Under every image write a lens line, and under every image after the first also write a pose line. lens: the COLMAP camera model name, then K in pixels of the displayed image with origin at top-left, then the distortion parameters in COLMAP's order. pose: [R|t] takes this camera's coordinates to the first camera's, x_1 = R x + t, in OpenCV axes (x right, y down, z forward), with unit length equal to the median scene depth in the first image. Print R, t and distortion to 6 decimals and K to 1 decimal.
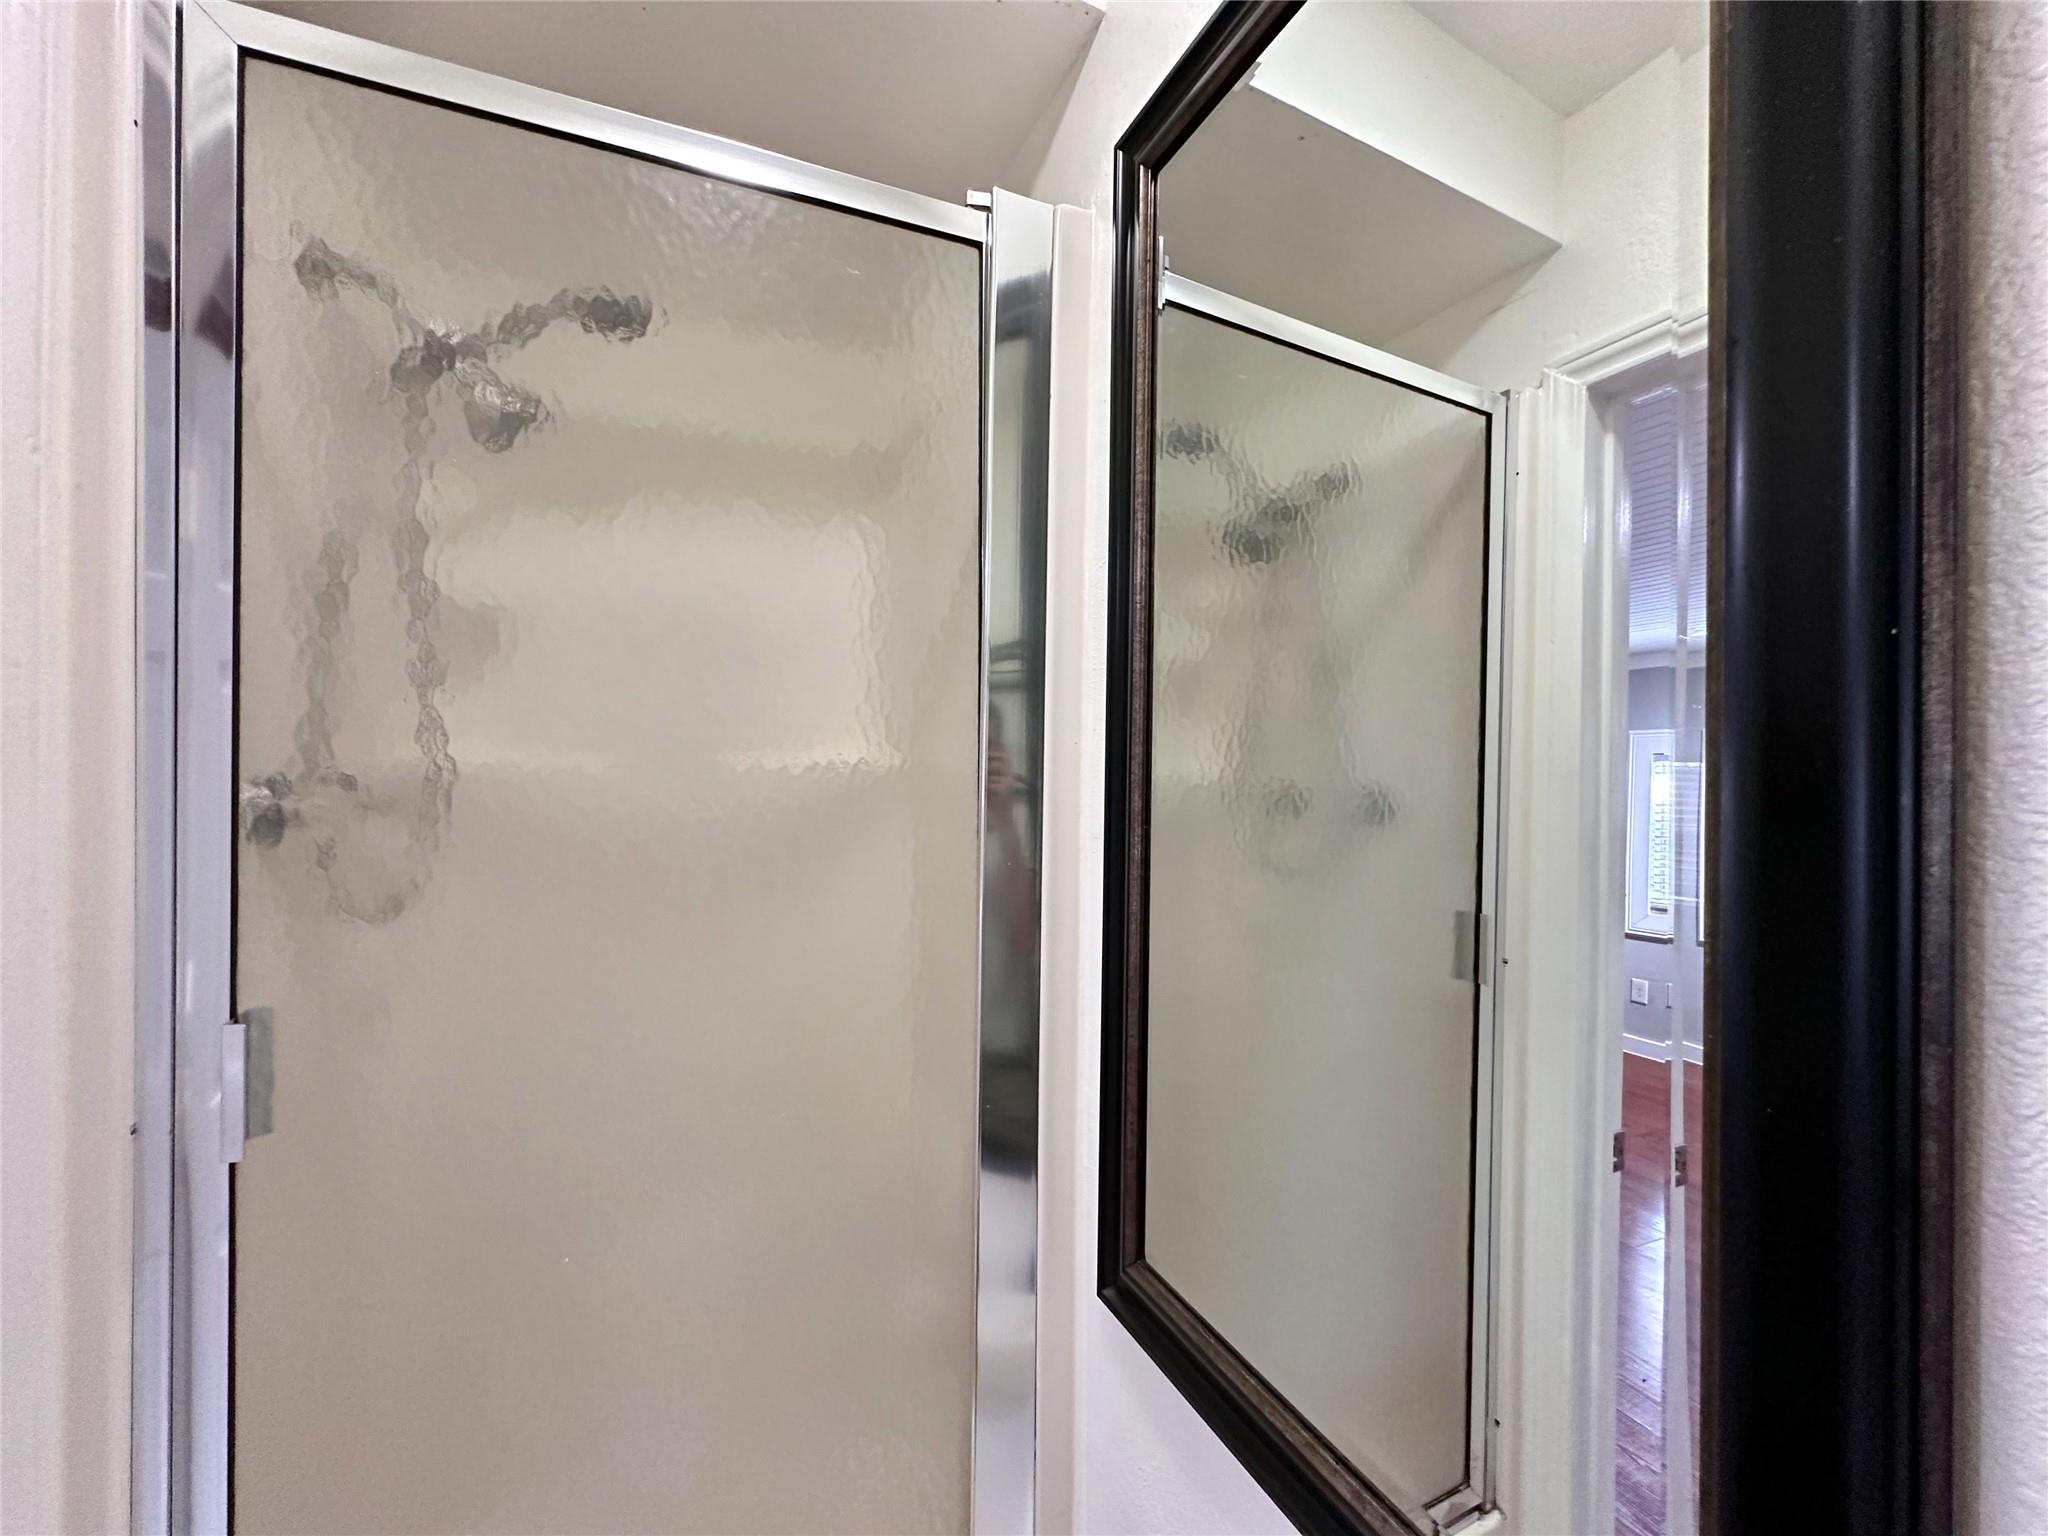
lens RADIAL K [[818.8, 0, 1024.0], [0, 818.8, 768.0], [0, 0, 1]] dist [-0.001670, -0.000430]
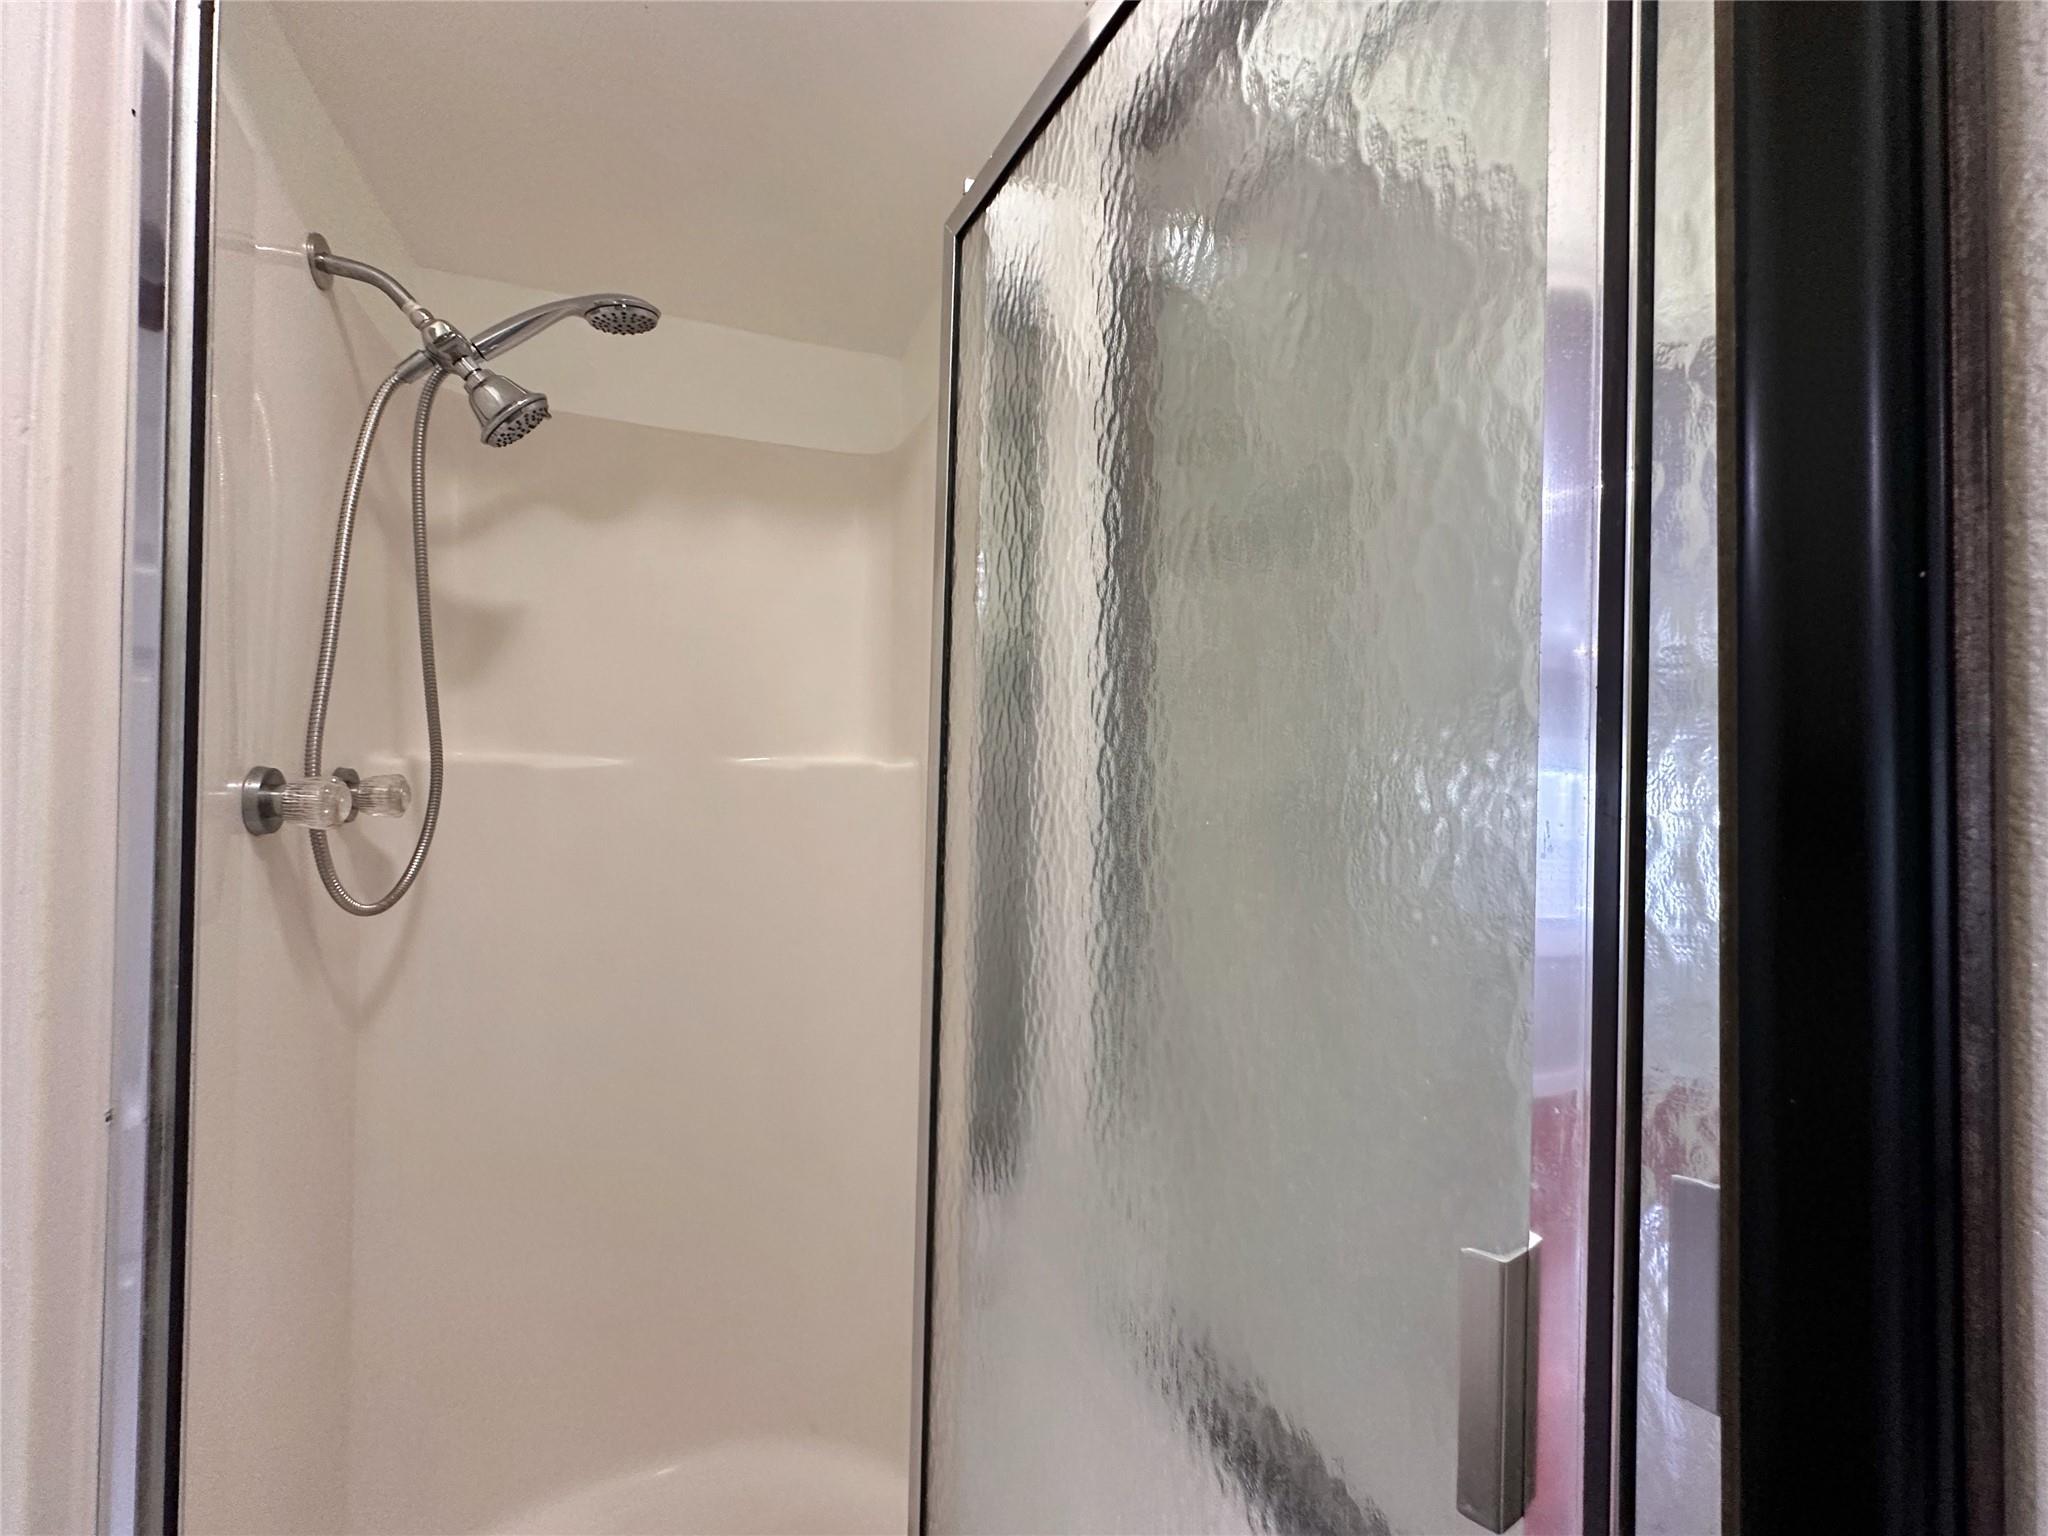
lens RADIAL K [[818.8, 0, 1024.0], [0, 818.8, 768.0], [0, 0, 1]] dist [-0.001670, -0.000430]
pose [[0.999770, 0.006364, -0.020464, 0.079690], [-0.006792, 0.999758, -0.020928, 0.078376], [0.020326, 0.021062, 0.999572, 0.070424]]
